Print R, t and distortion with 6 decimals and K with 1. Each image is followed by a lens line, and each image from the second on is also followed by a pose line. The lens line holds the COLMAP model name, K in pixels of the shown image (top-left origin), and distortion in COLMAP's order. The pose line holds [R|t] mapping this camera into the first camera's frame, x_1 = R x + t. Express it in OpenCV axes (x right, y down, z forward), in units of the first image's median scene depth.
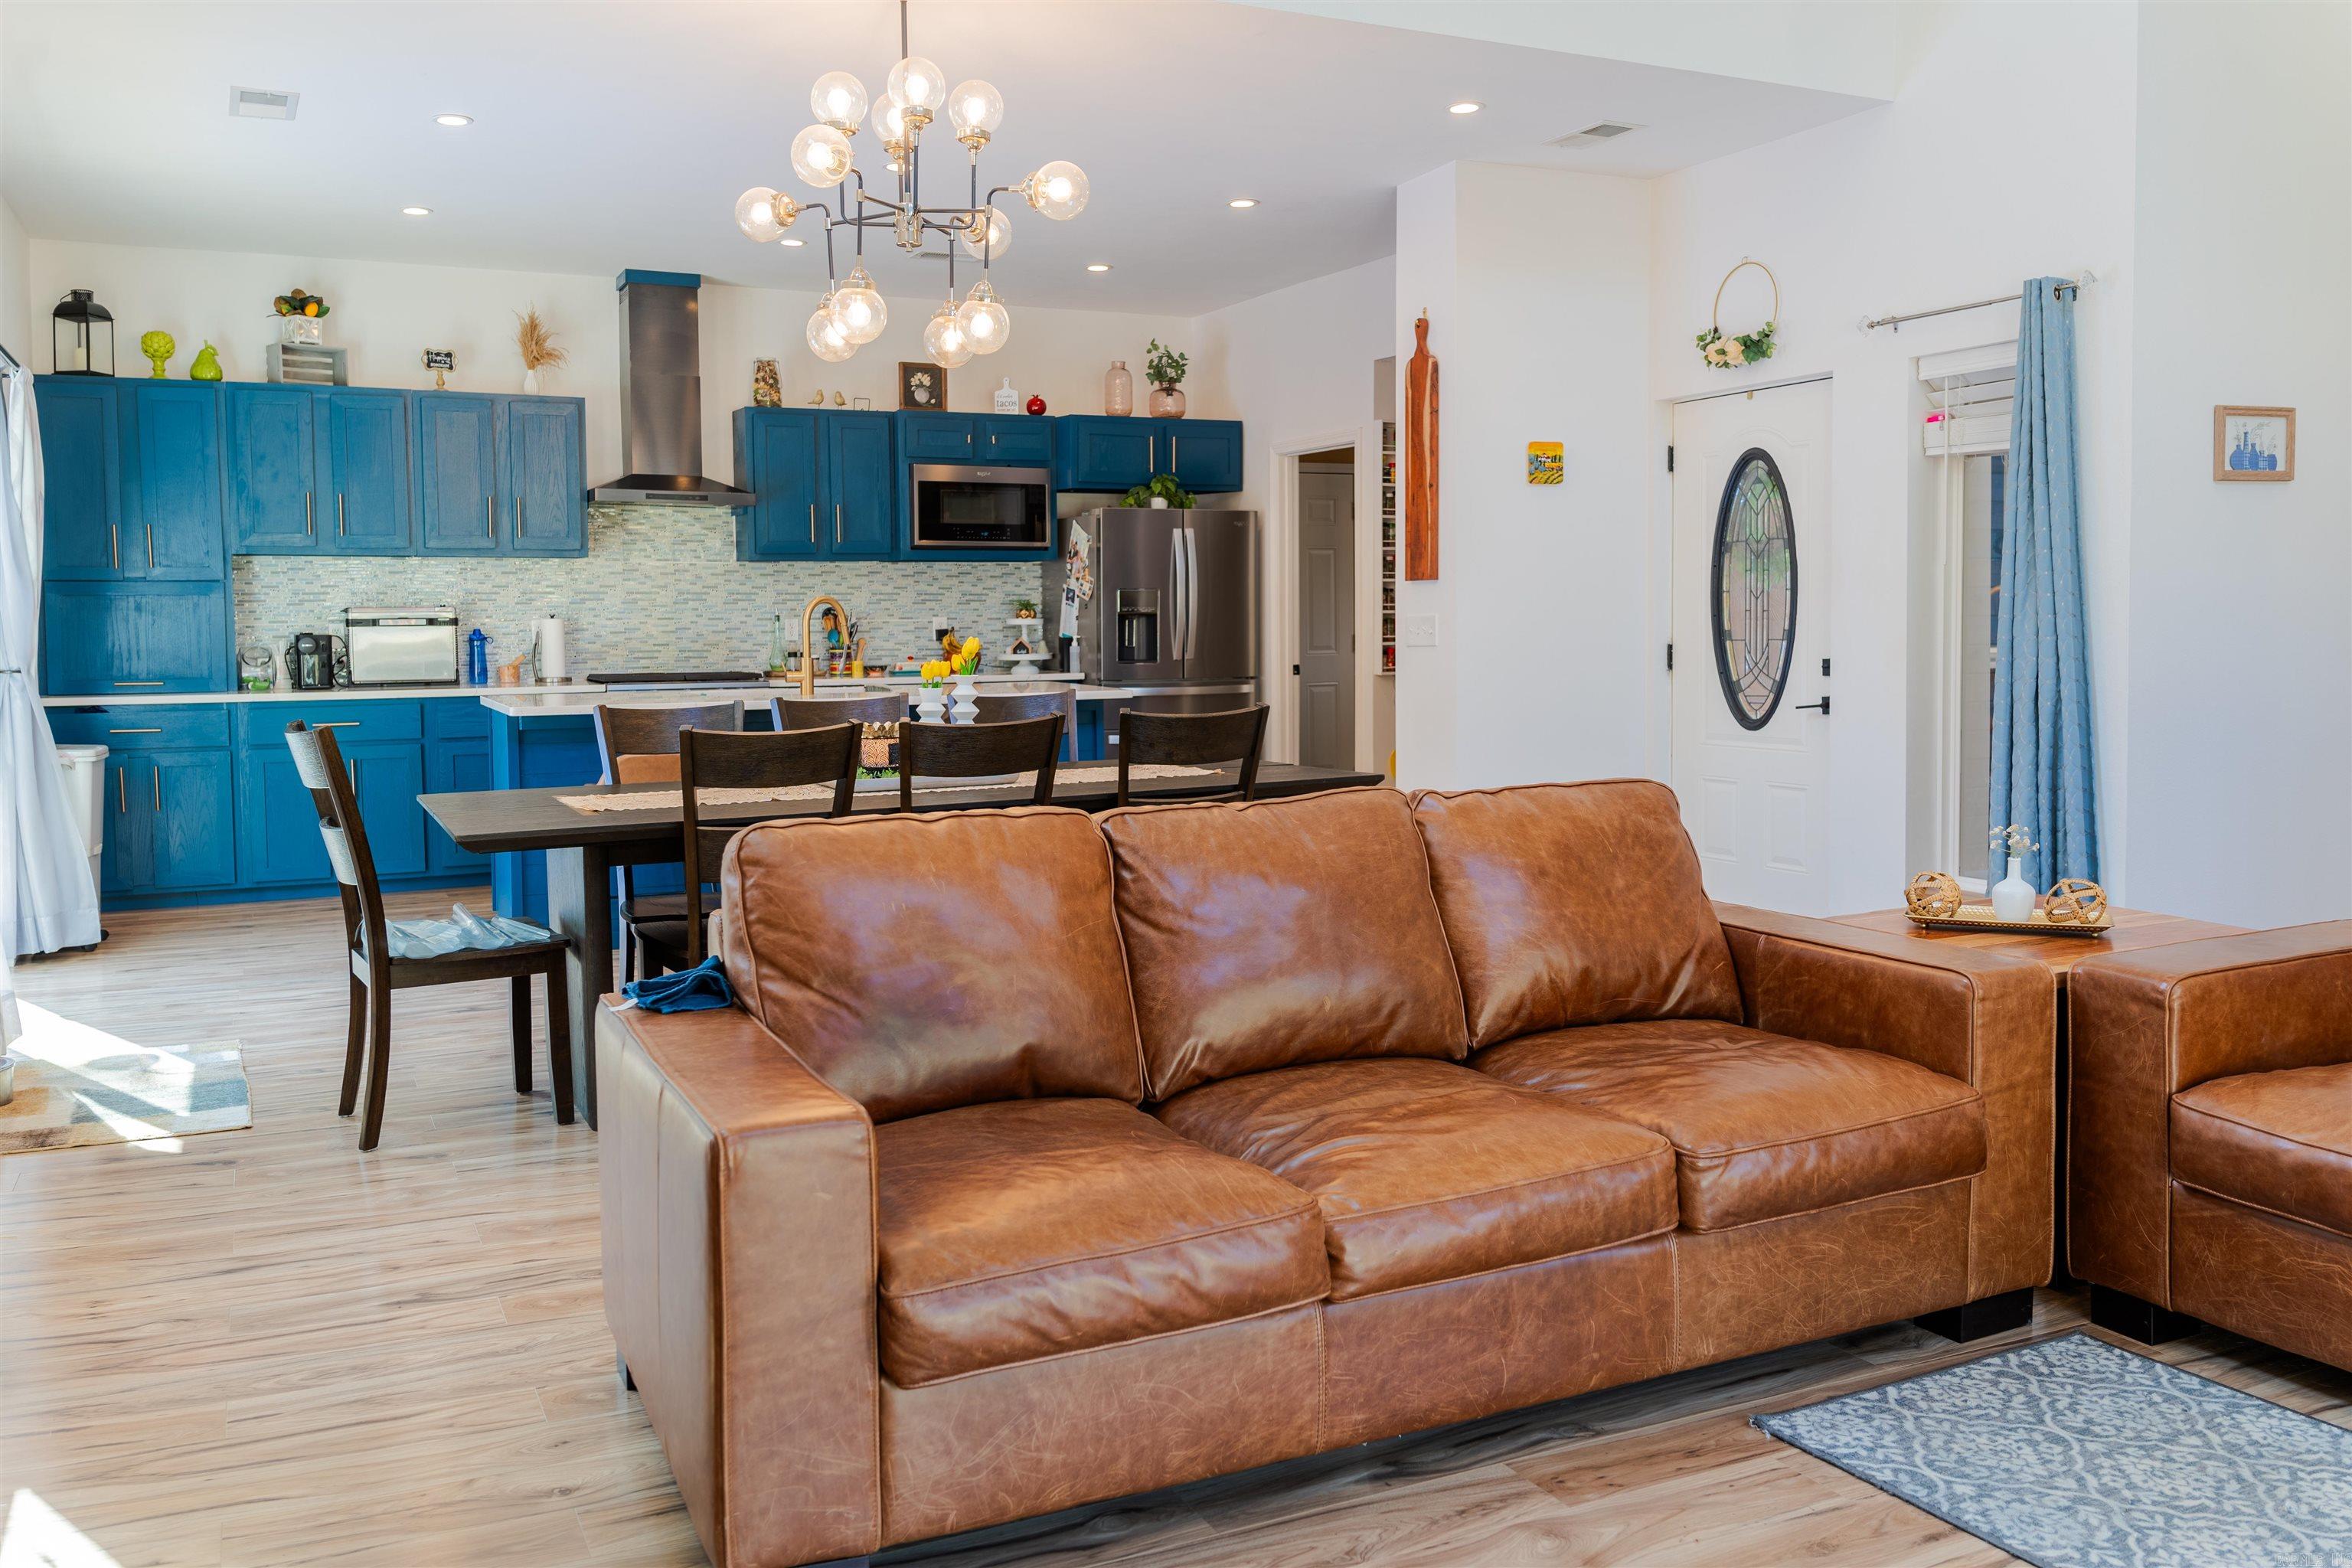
lens RADIAL K [[1940.5, 0, 1177.8], [0, 1940.5, 777.4], [0, 0, 1]] dist [-0.014276, -0.016584]
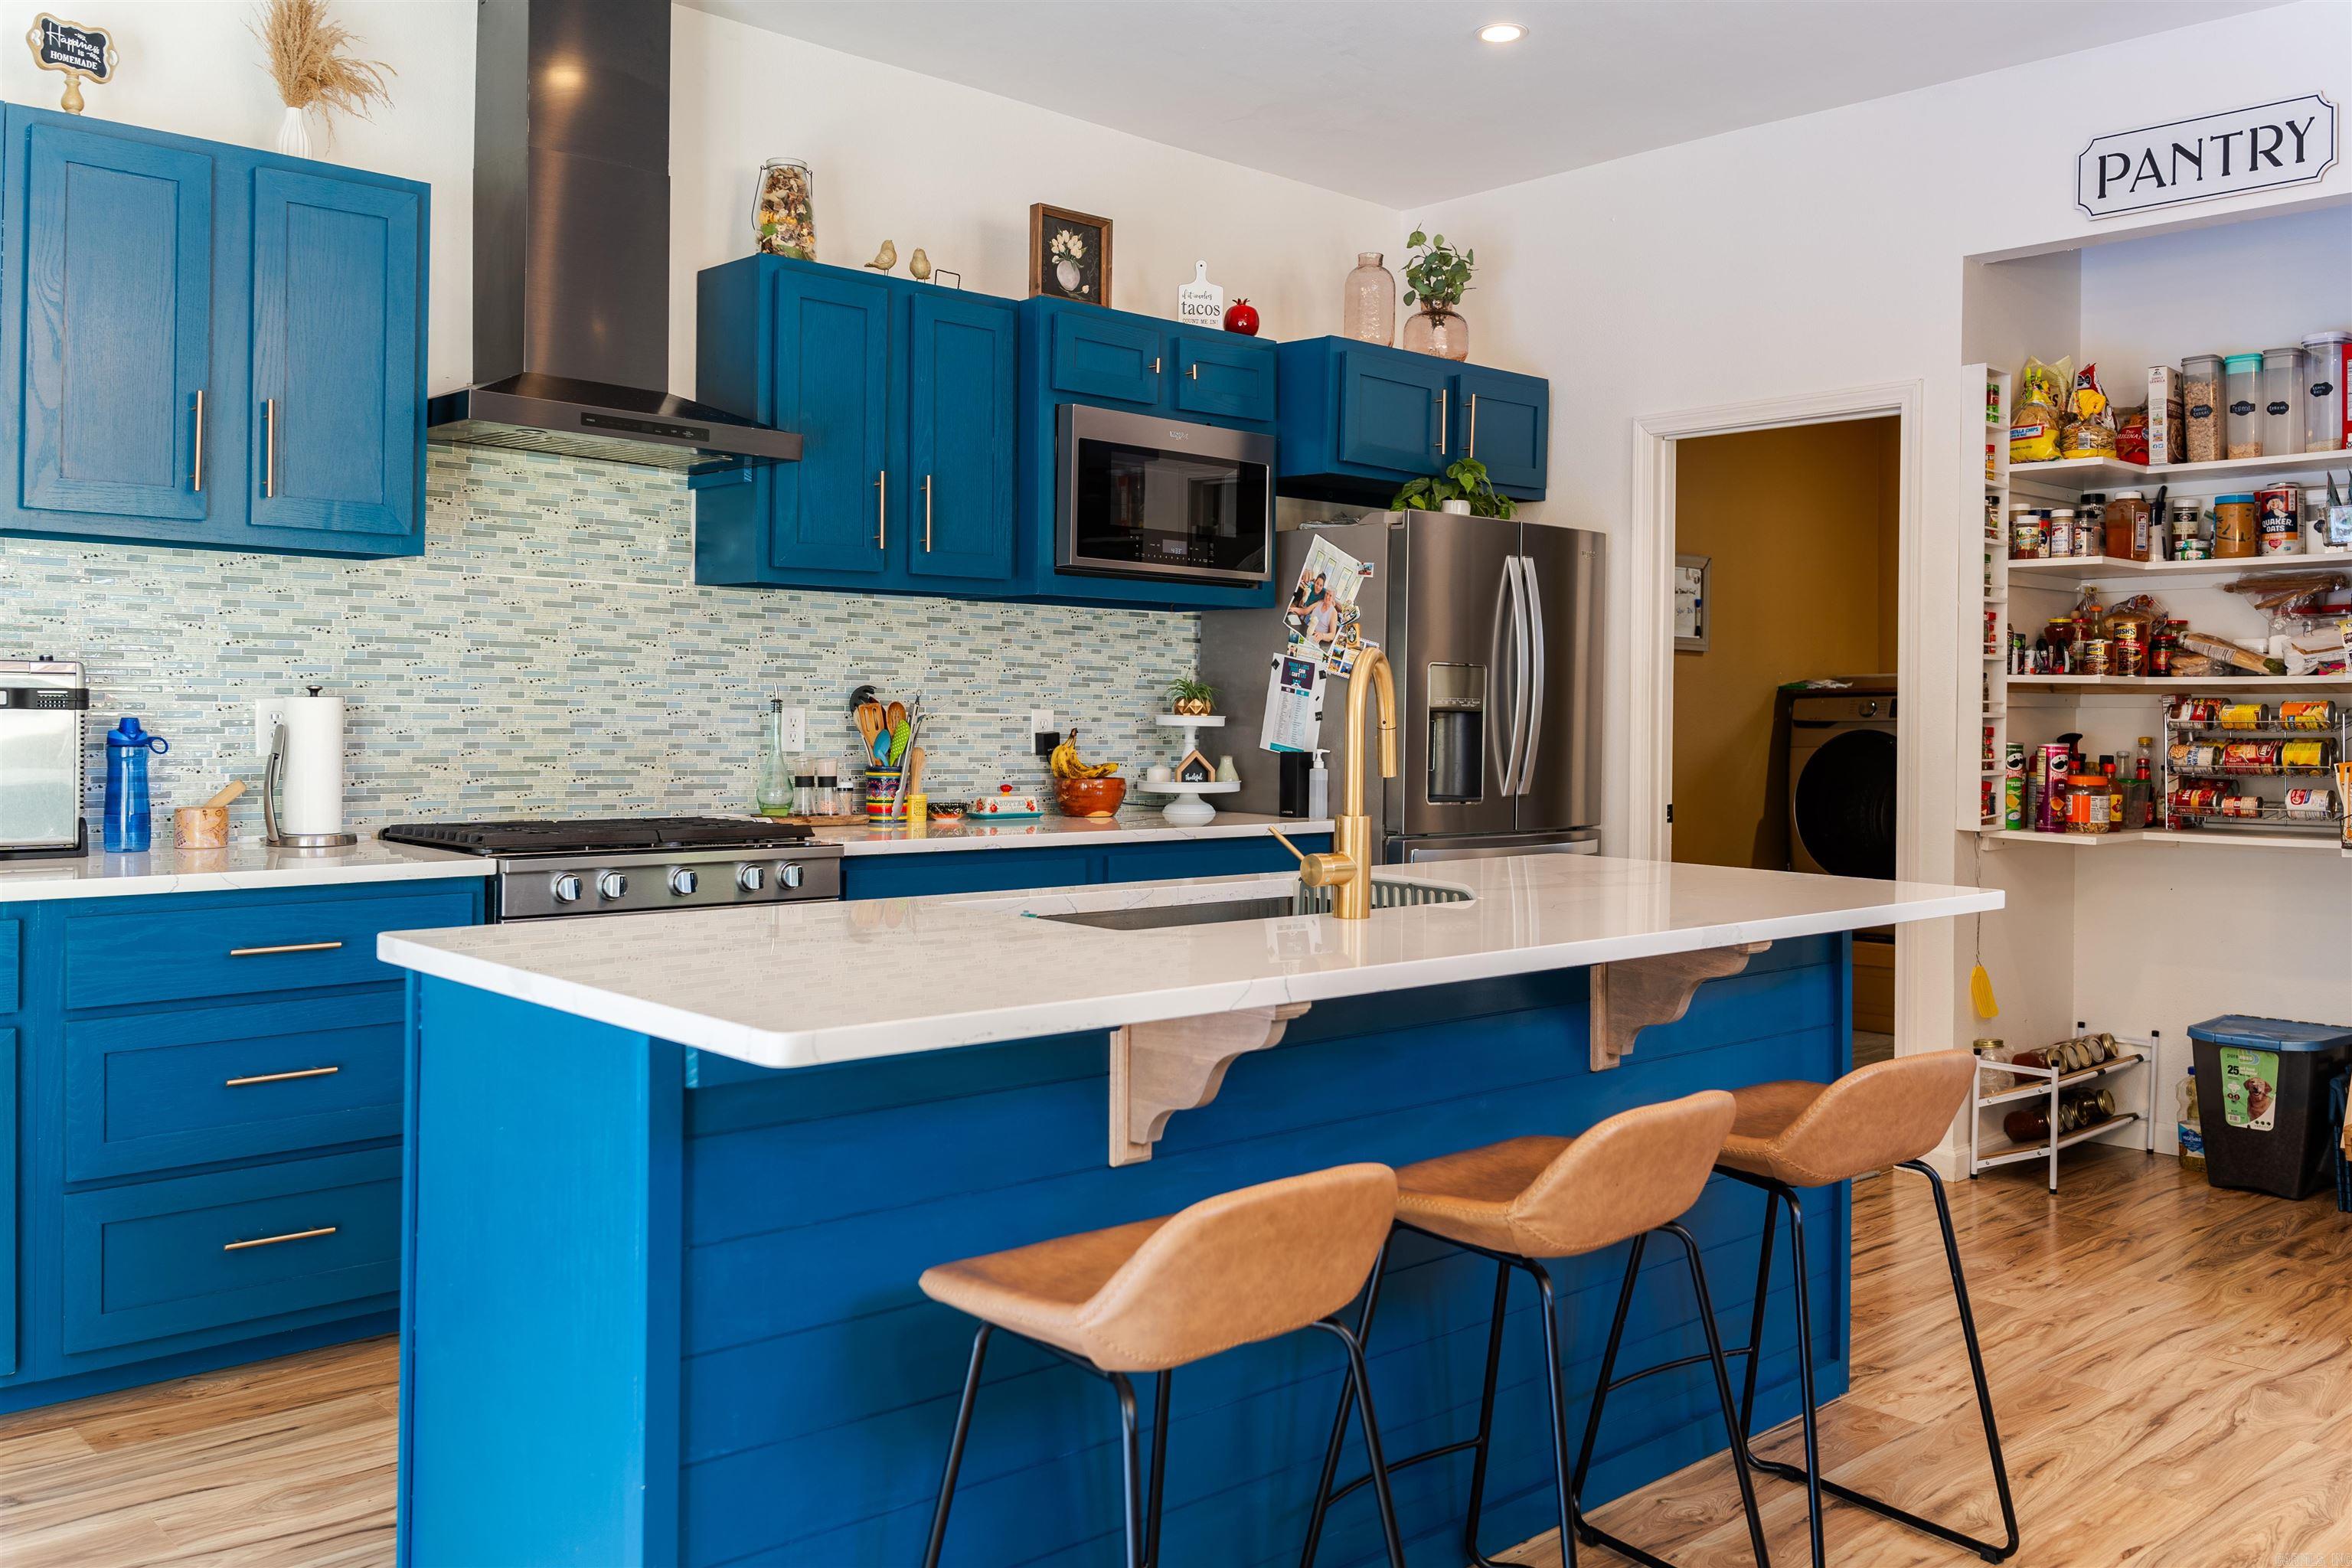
lens RADIAL K [[1940.5, 0, 1142.4], [0, 1940.5, 737.3], [0, 0, 1]] dist [-0.014276, -0.016584]
pose [[0.960999, 0.014199, 0.276185, -0.252589], [0.005804, 0.997426, -0.071474, -0.039635], [-0.276489, 0.070290, 0.958443, 0.517310]]
